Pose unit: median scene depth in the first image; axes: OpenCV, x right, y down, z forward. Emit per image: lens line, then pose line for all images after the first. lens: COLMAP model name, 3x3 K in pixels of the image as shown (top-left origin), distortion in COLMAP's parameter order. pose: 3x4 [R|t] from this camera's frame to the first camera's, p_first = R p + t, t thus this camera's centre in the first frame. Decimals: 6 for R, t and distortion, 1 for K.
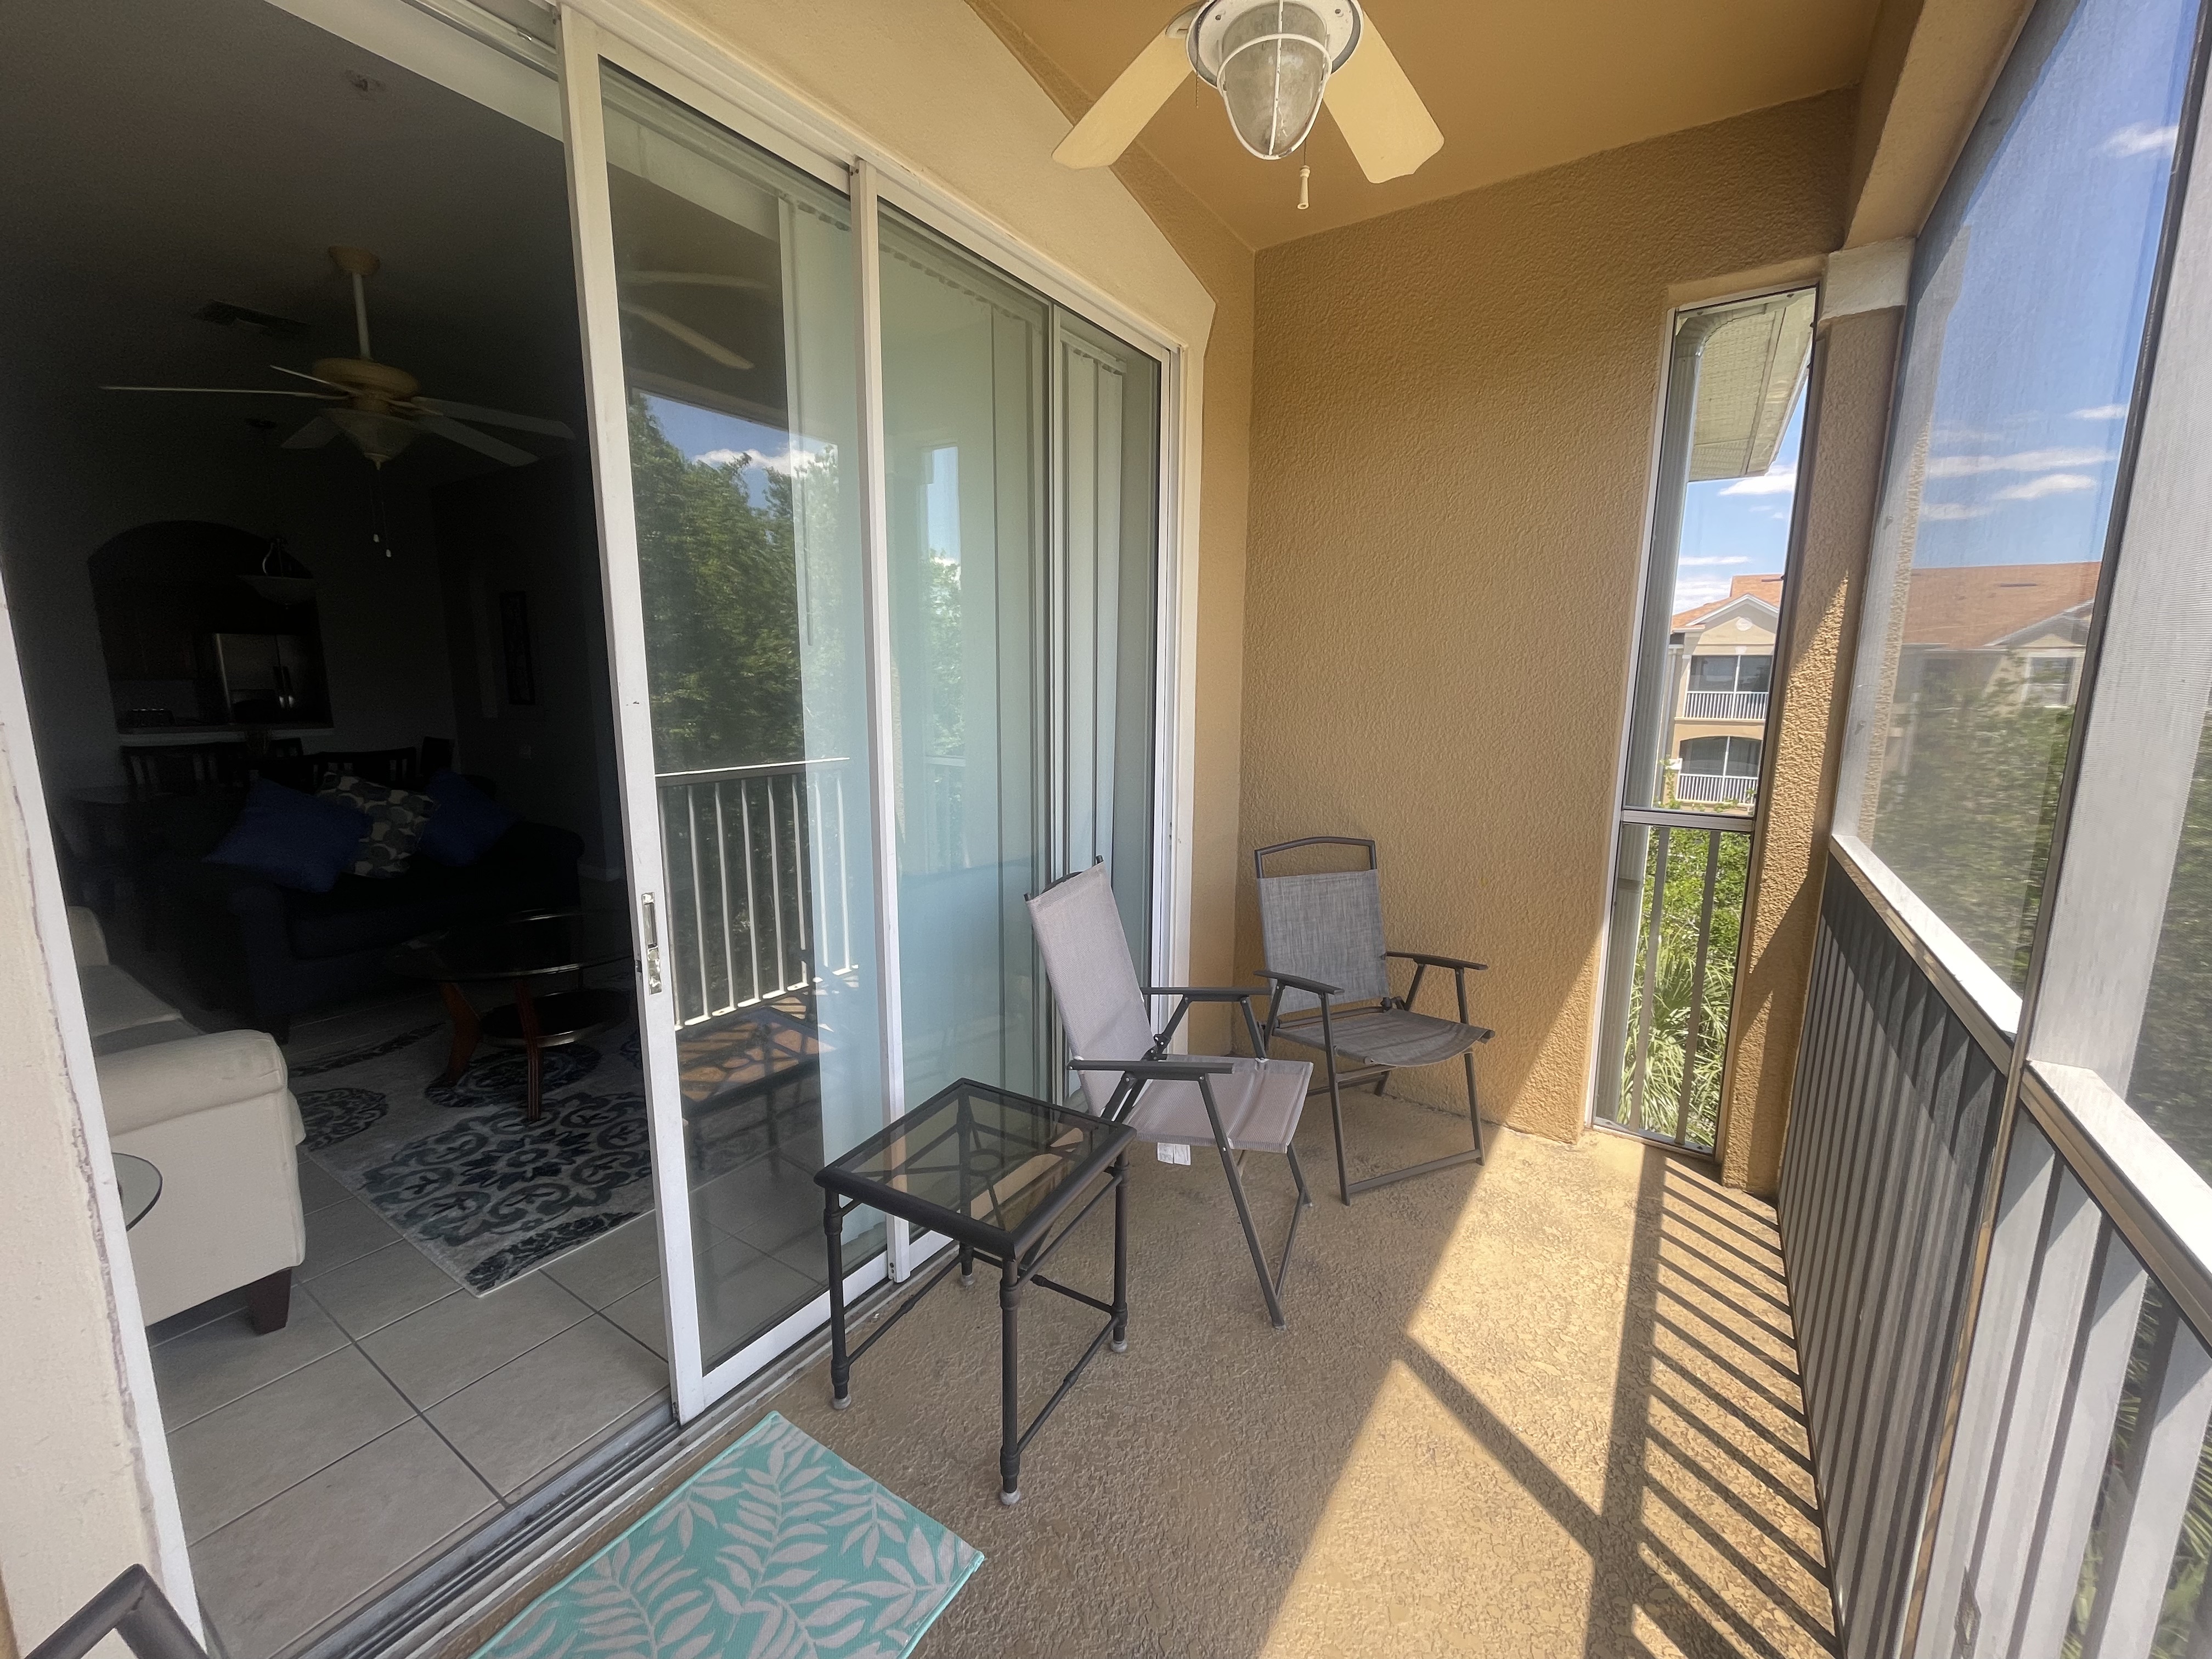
lens RADIAL K [[891.6, 0, 1110.8], [0, 891.6, 825.4], [0, 0, 1]] dist [-0.002038, 0.000758]
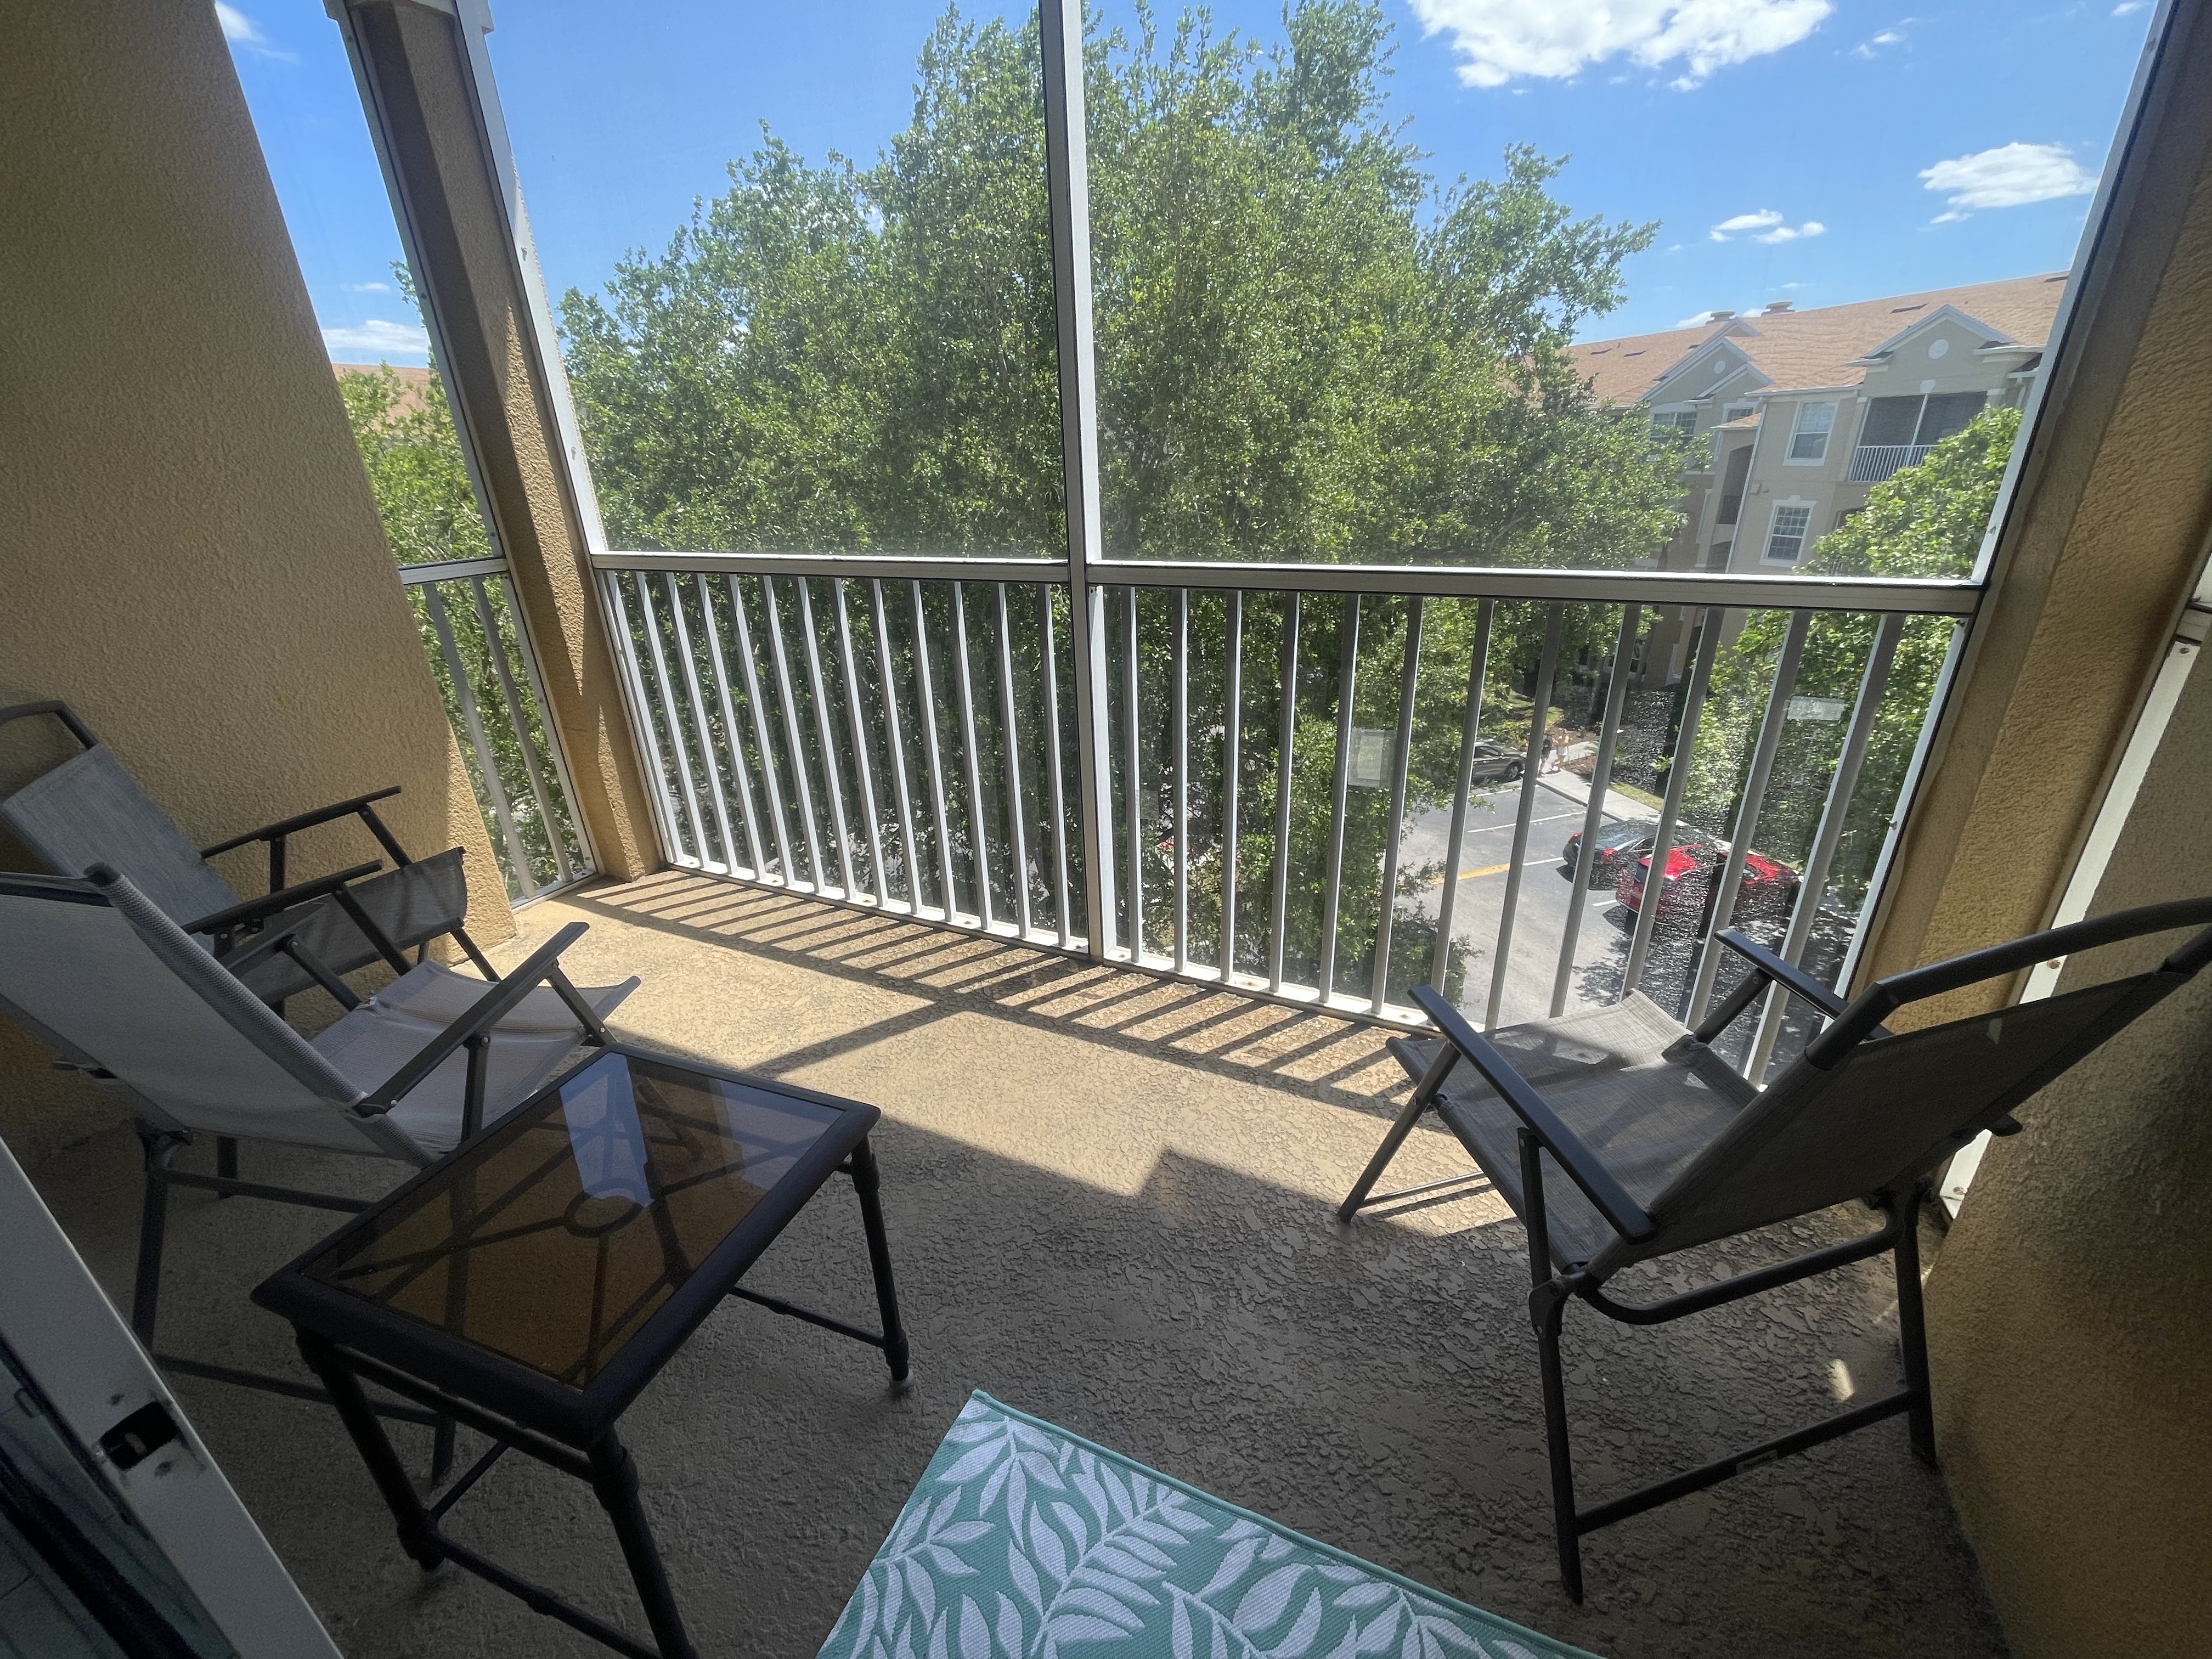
lens RADIAL K [[891.6, 0, 1103.8], [0, 891.6, 822.0], [0, 0, 1]] dist [-0.002038, 0.000758]
pose [[-0.134582, -0.386583, 0.912382, -0.442294], [0.195948, 0.892194, 0.406933, -0.017965], [-0.971335, 0.233545, -0.044323, 0.455224]]
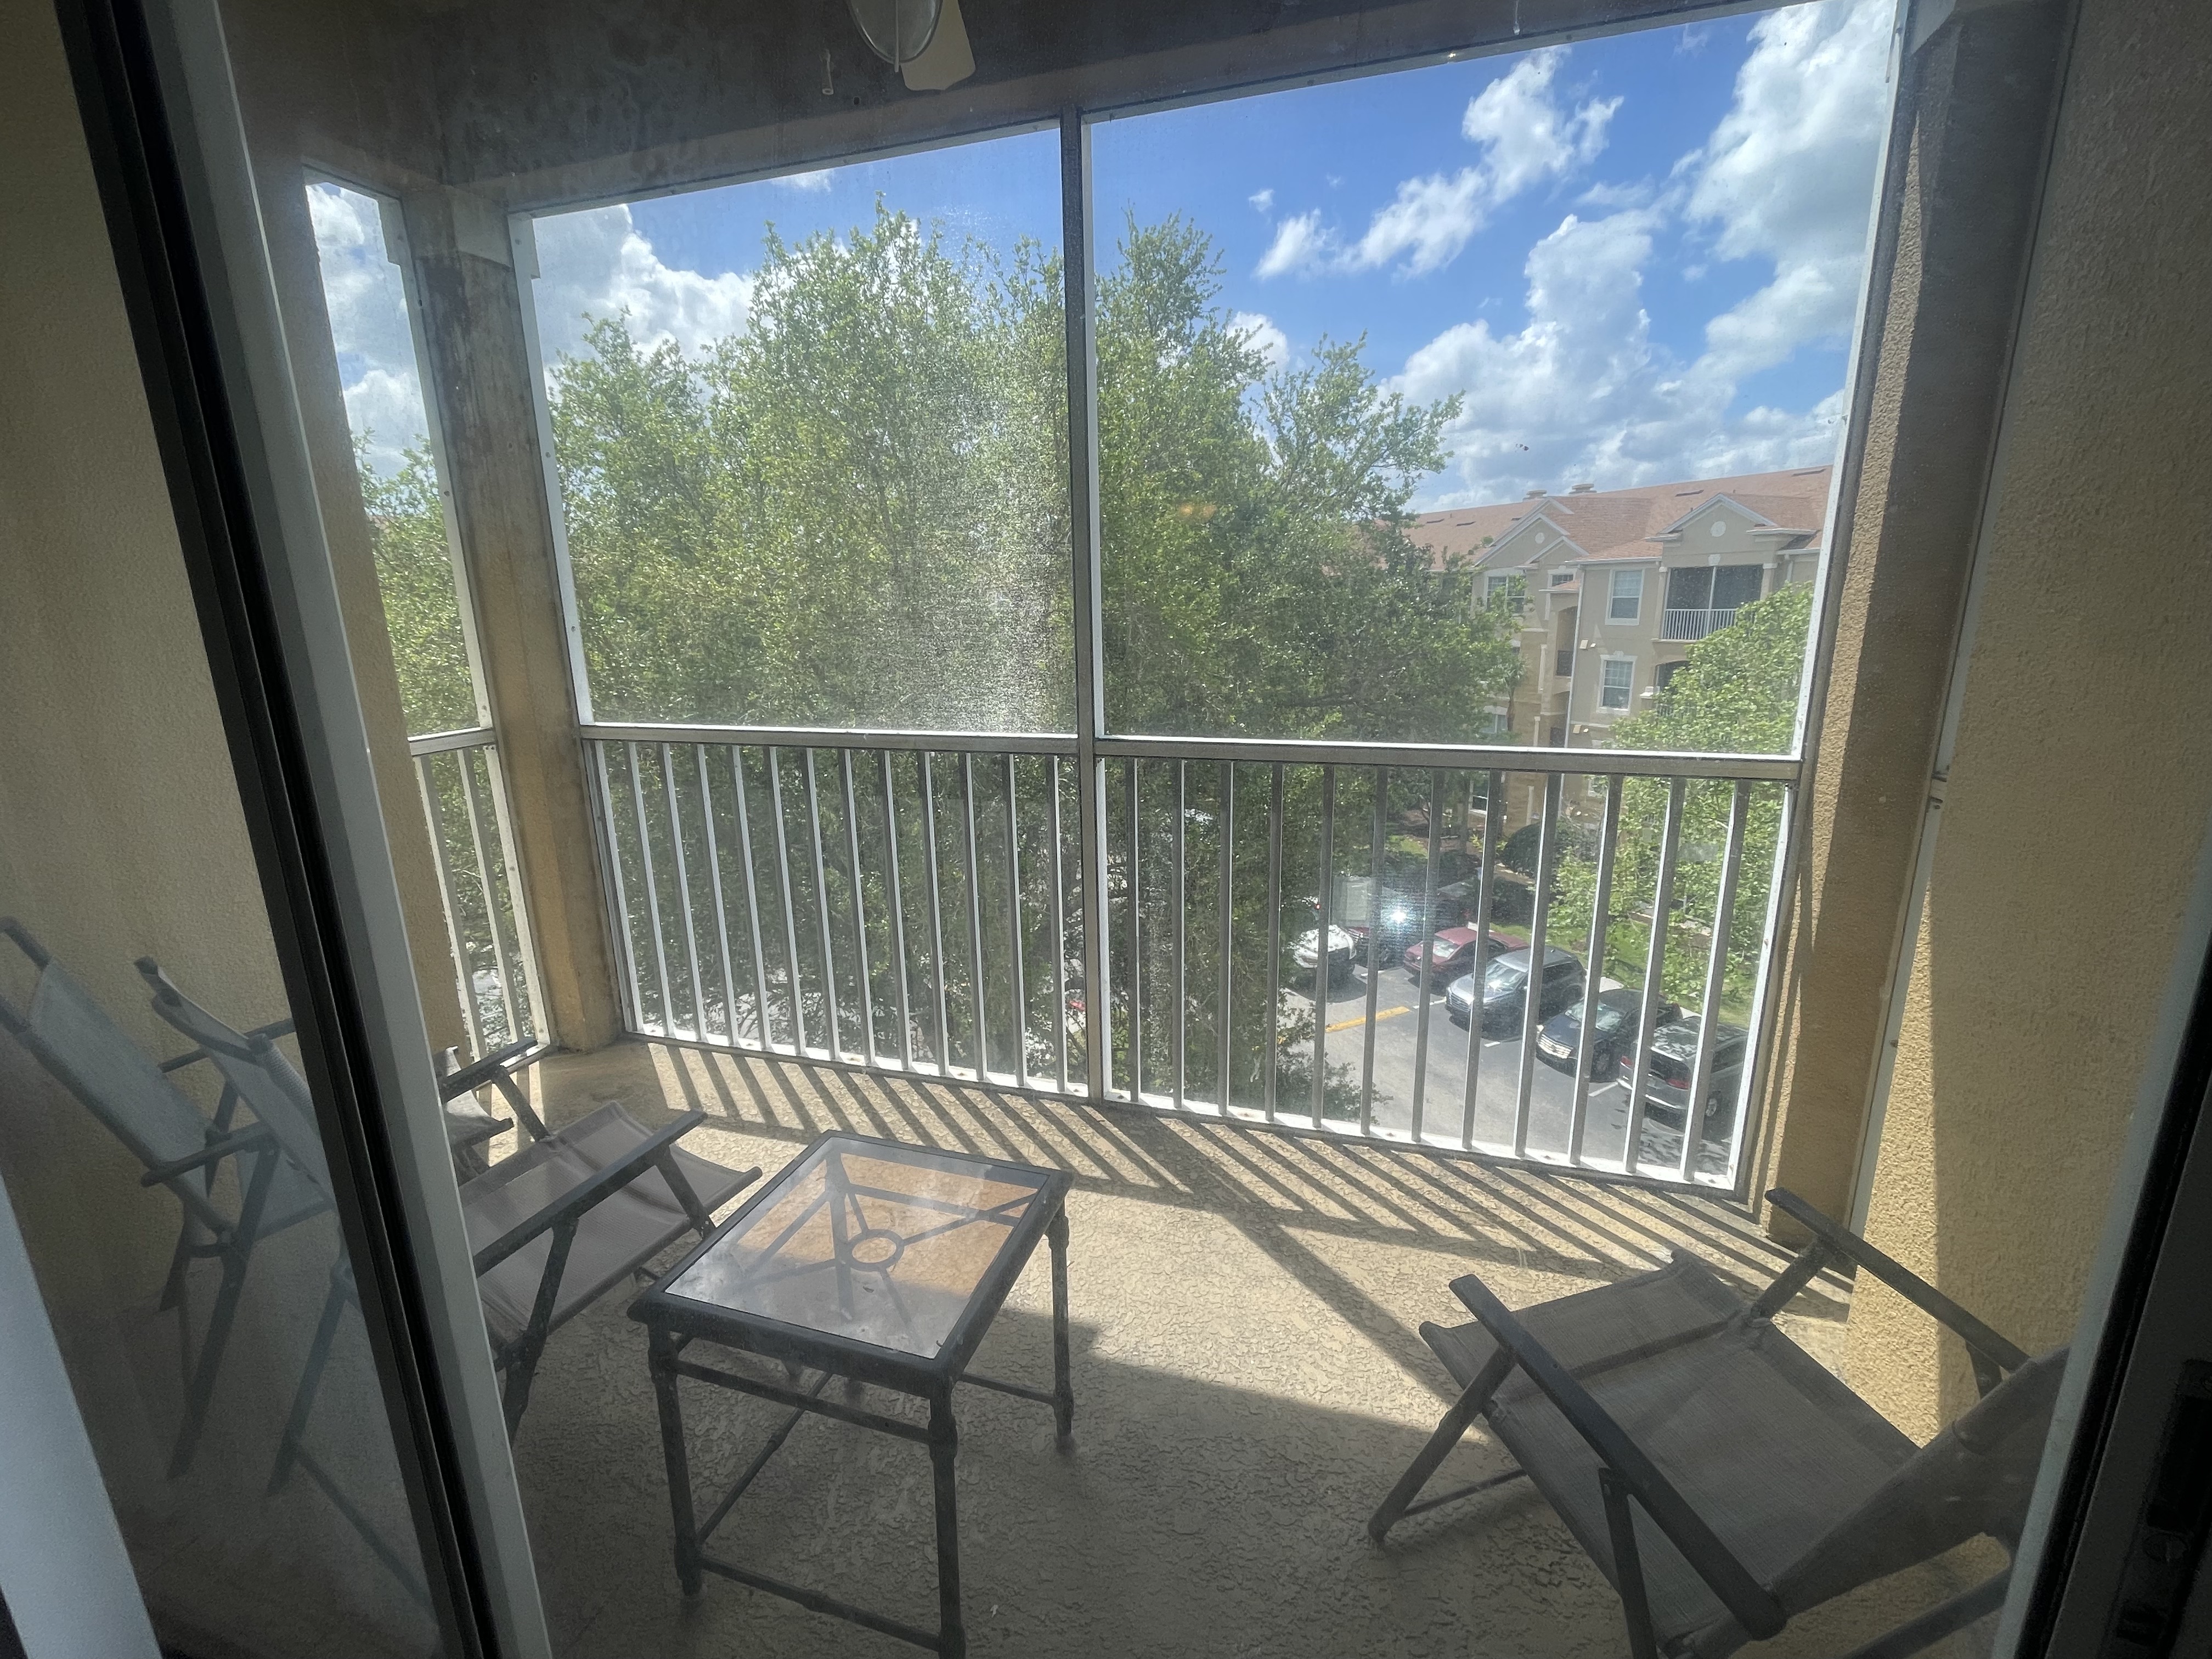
lens RADIAL K [[949.8, 0, 1104.2], [0, 949.8, 818.6], [0, 0, 1]] dist [0.001803, 0.000389]
pose [[-0.272592, -0.224049, 0.935679, -0.555120], [0.174574, 0.944848, 0.277103, -0.093614], [-0.946159, 0.238881, -0.218444, 0.605879]]
